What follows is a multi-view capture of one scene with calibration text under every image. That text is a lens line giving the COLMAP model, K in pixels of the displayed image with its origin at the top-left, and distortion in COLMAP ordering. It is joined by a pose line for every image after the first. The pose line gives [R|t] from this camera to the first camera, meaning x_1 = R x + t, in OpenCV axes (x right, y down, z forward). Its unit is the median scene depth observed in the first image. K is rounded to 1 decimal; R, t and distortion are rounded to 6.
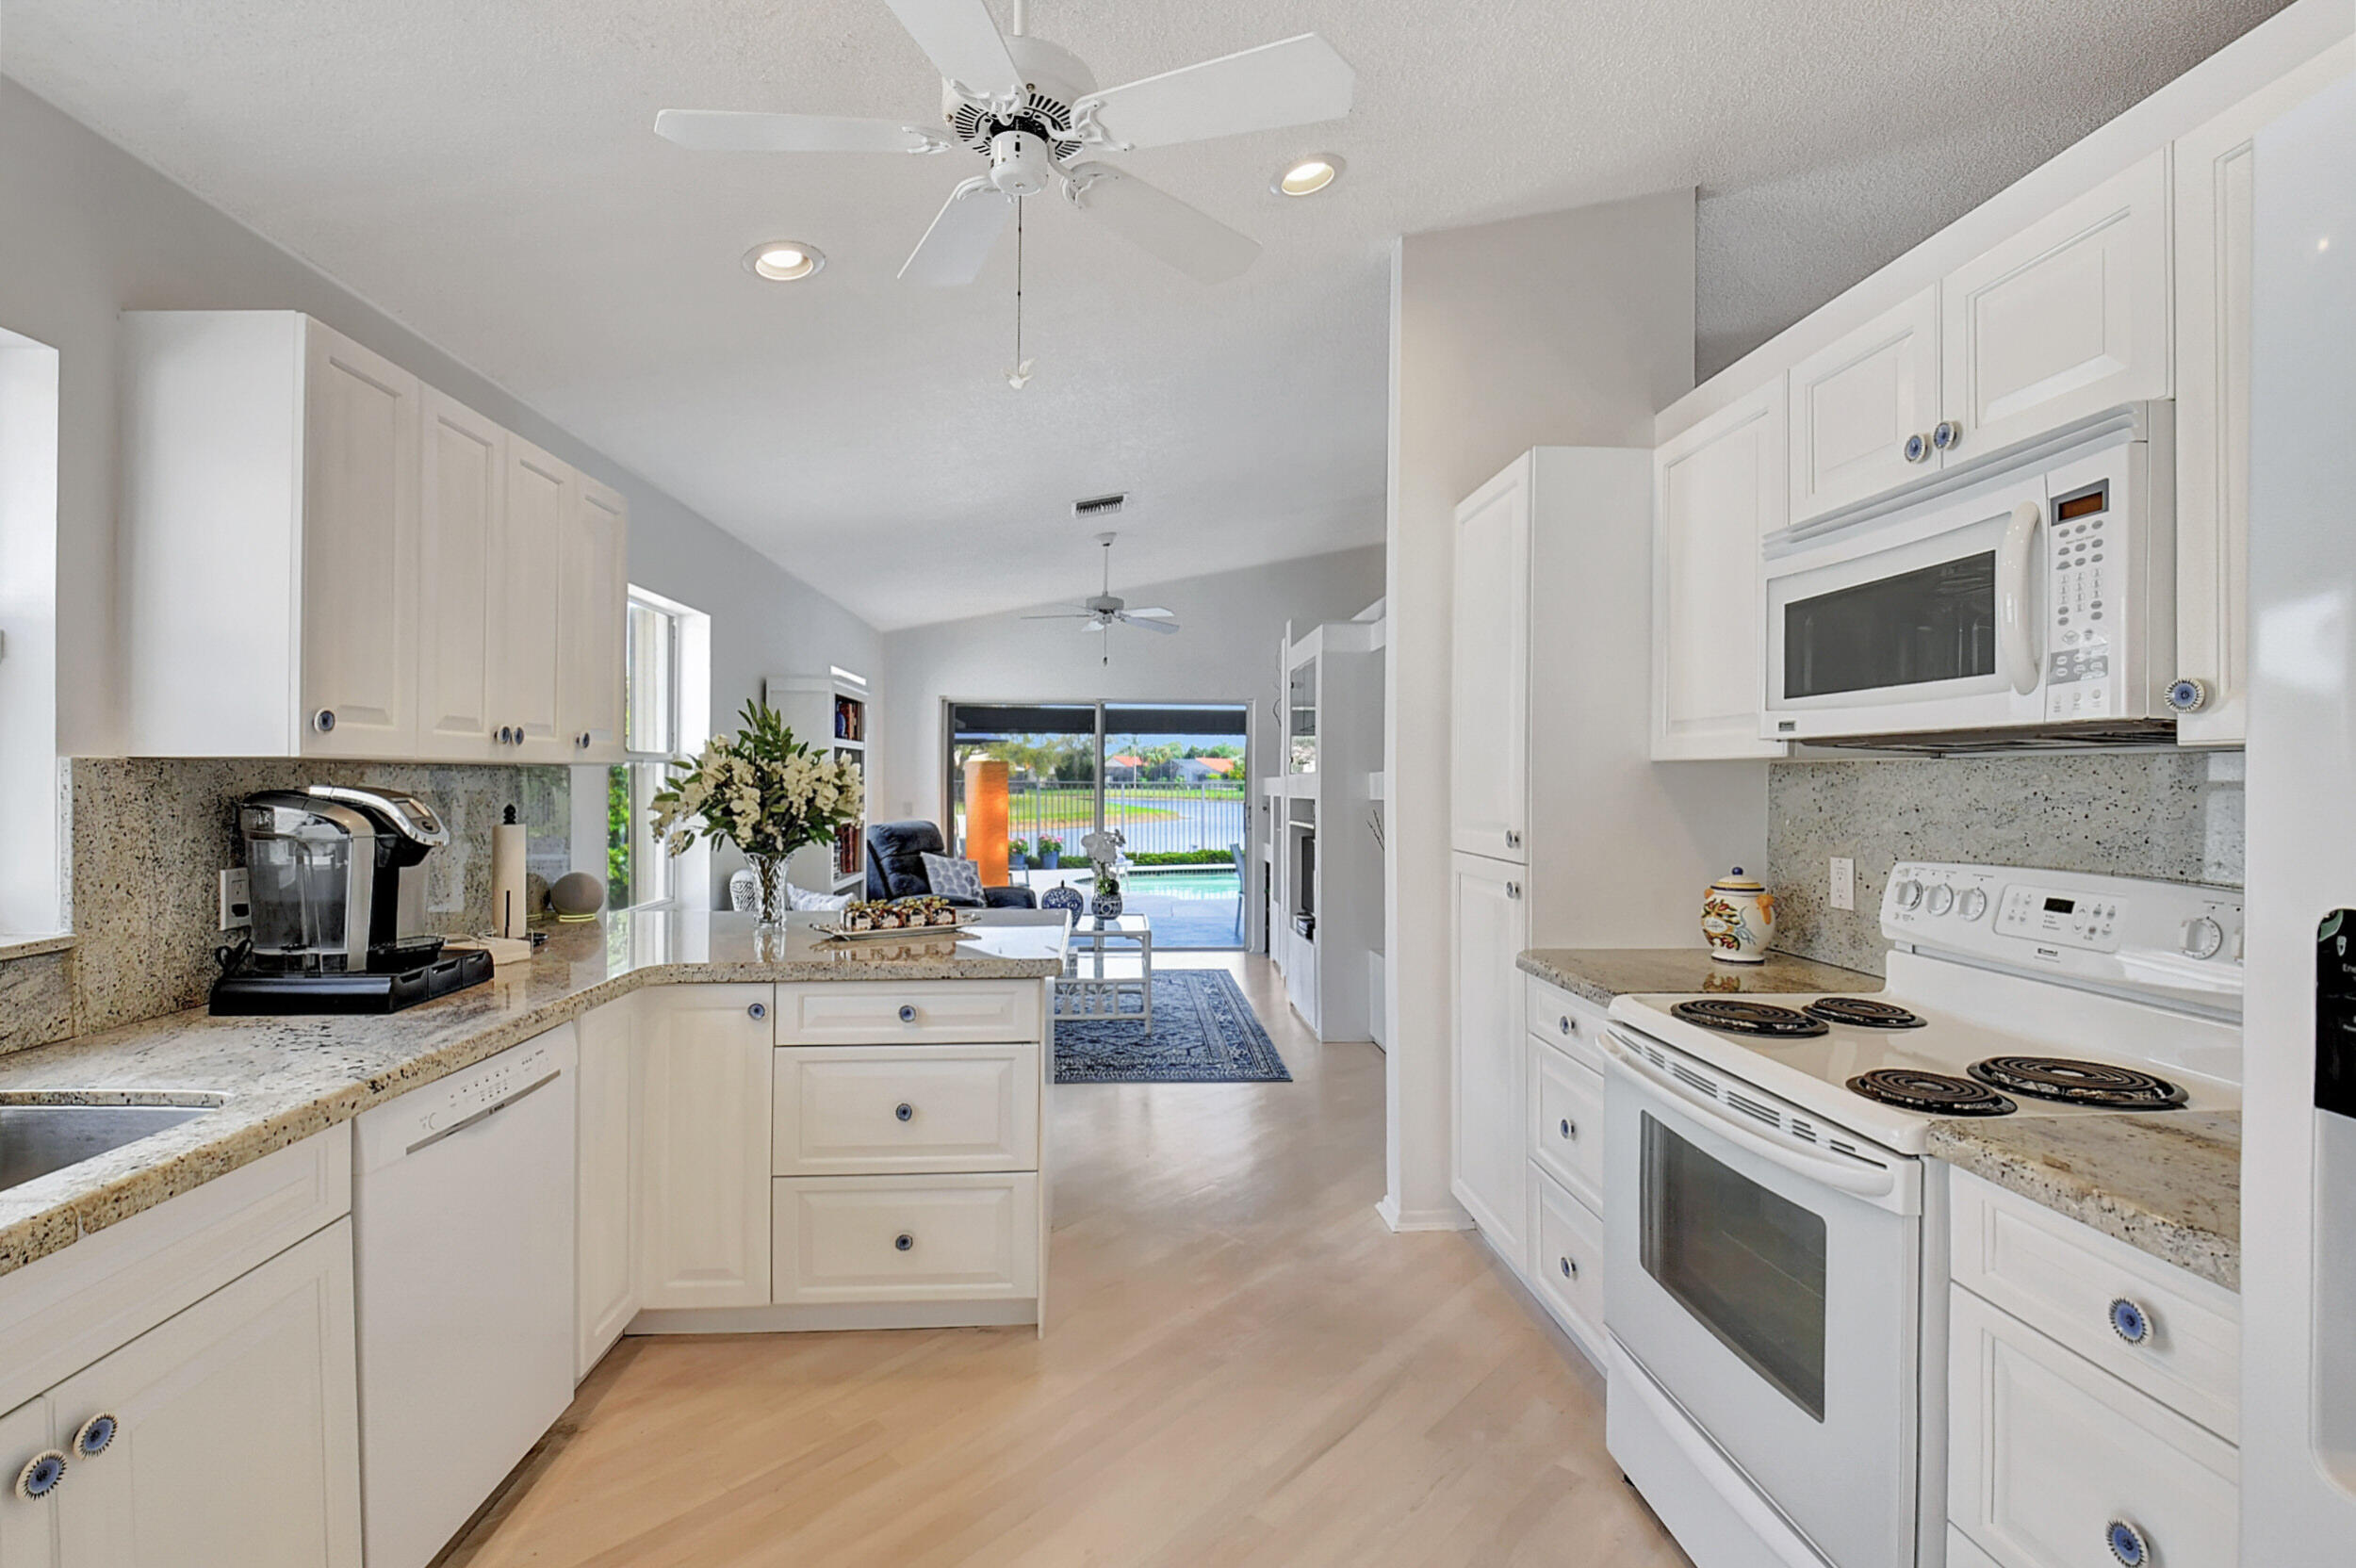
lens RADIAL K [[1037.6, 0, 1148.0], [0, 1037.6, 809.4], [0, 0, 1]] dist [0.002023, -0.015908]
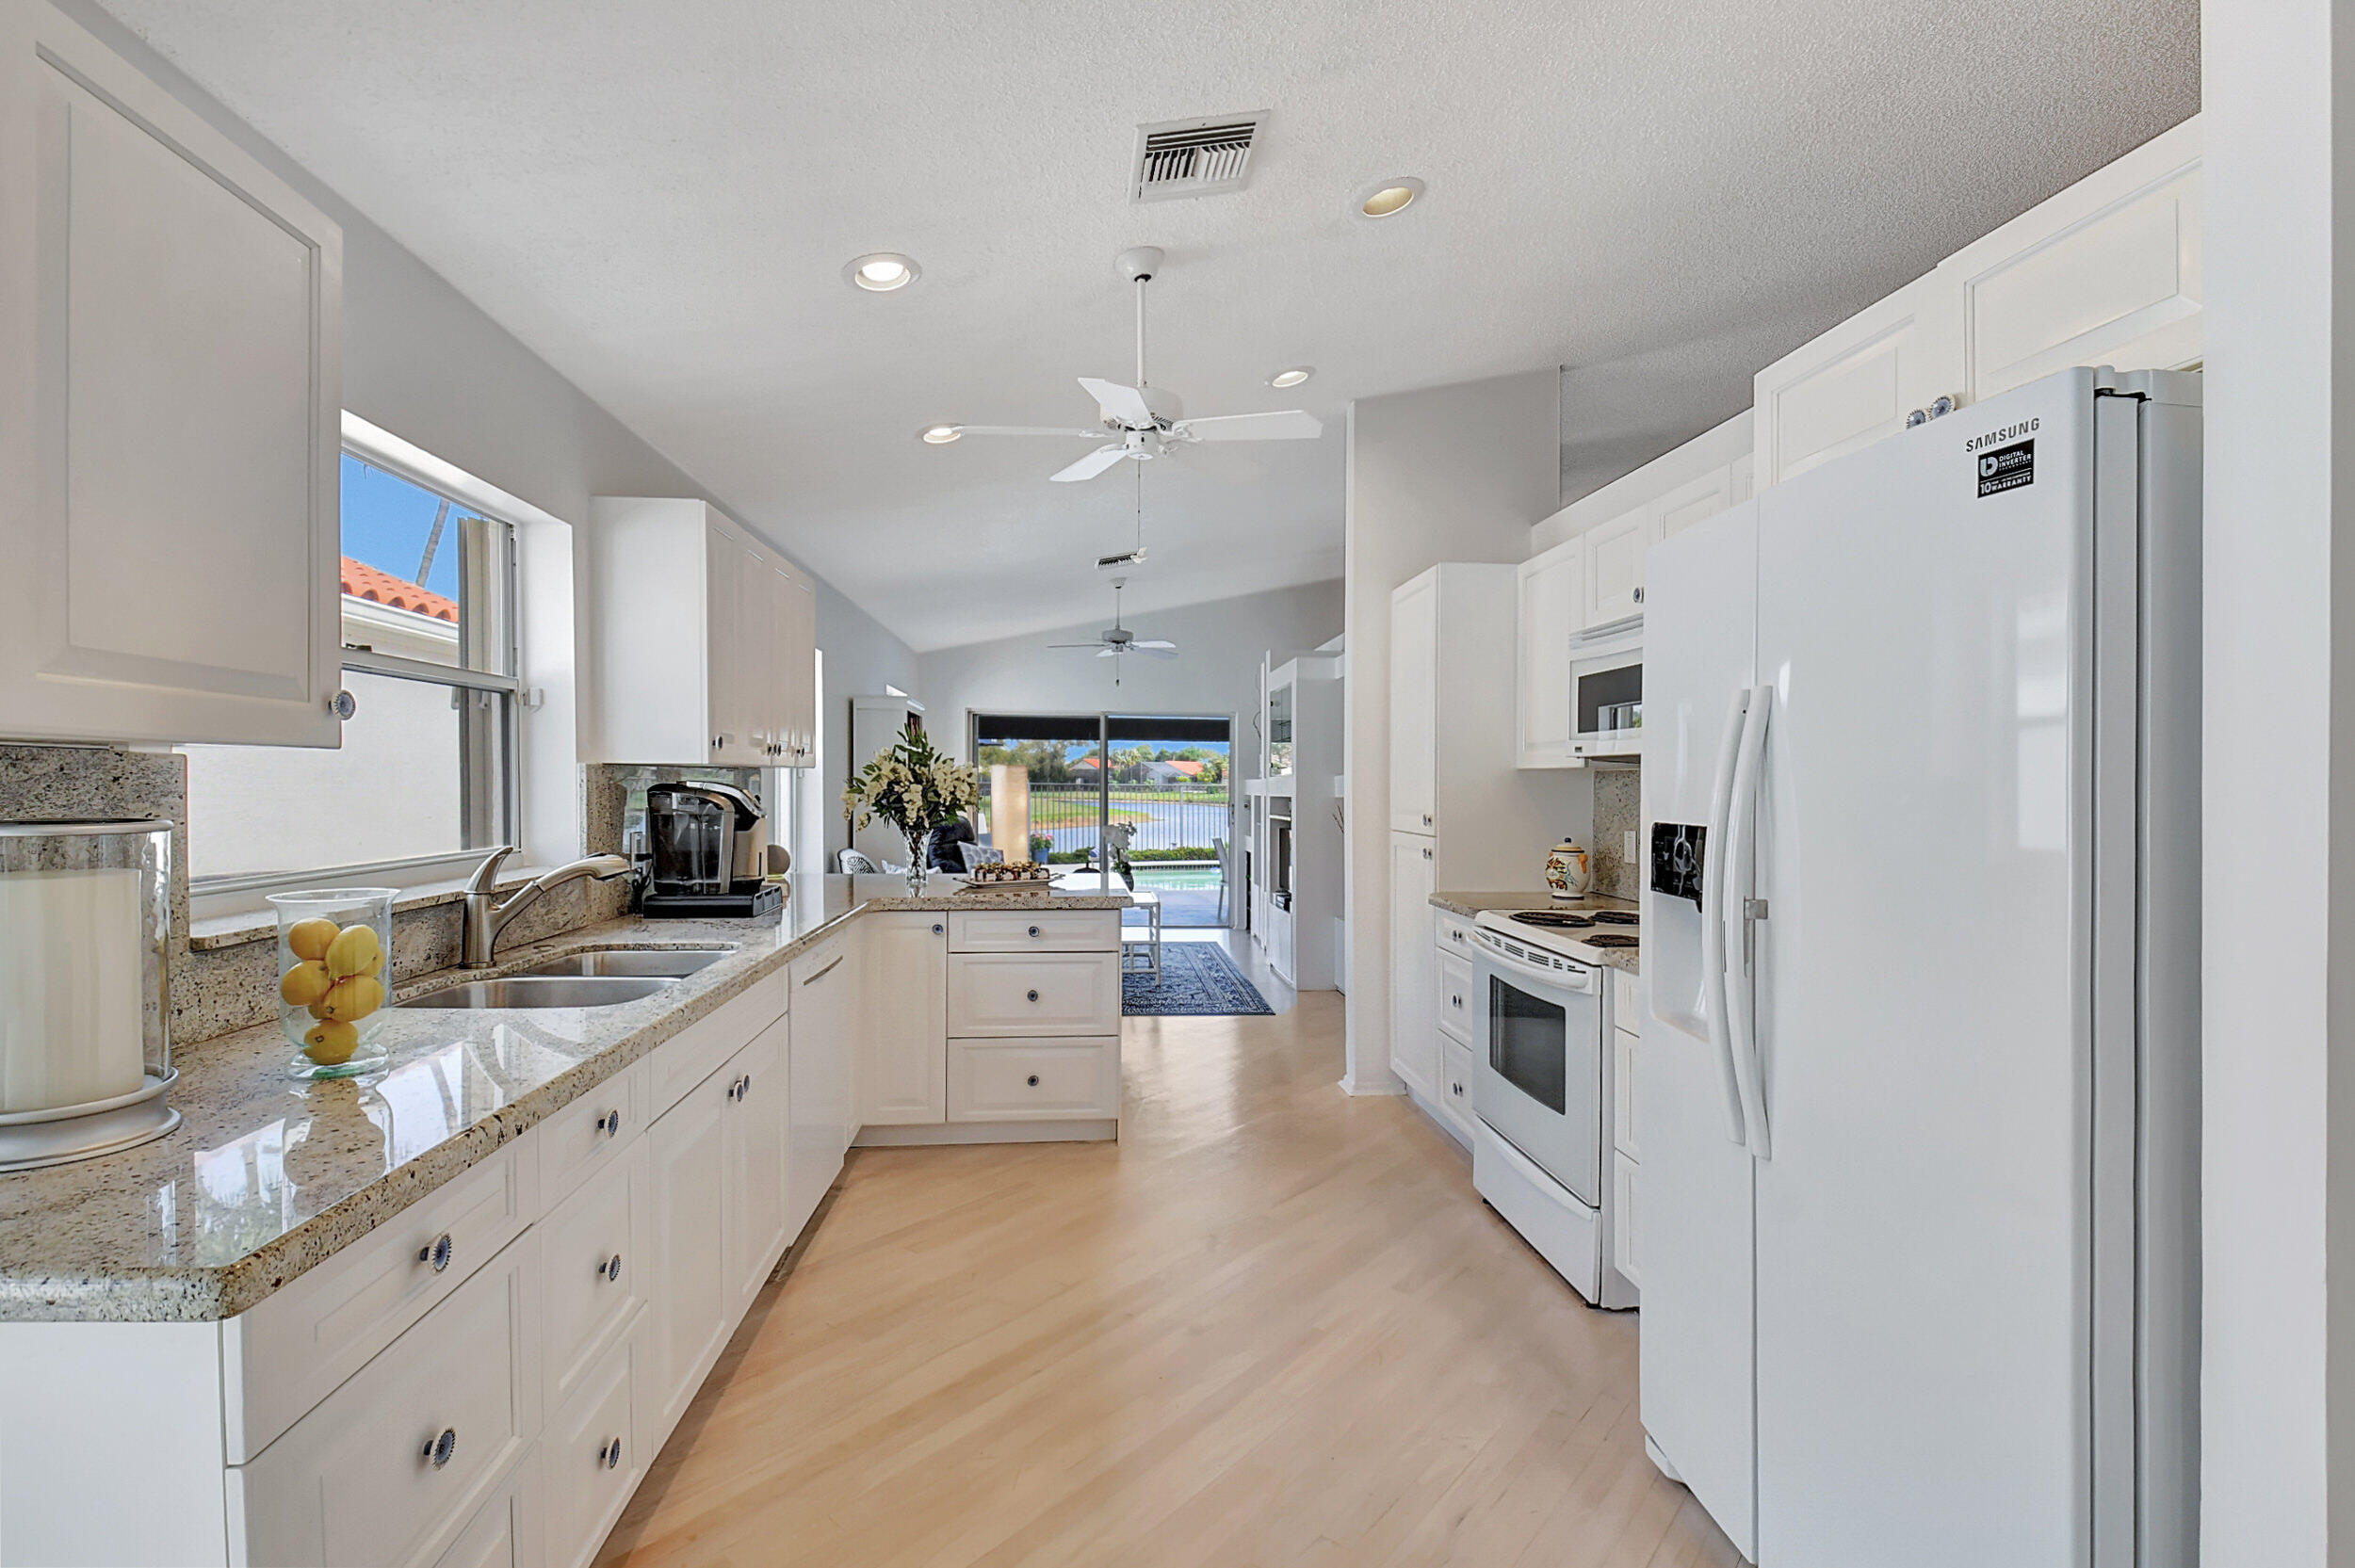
lens RADIAL K [[1037.1, 0, 1168.1], [0, 1037.1, 772.5], [0, 0, 1]] dist [0.002023, -0.015908]
pose [[0.998770, 0.003959, 0.049434, -0.089421], [-0.002085, 0.999280, -0.037888, 0.015560], [-0.049548, 0.037738, 0.998059, -0.443646]]
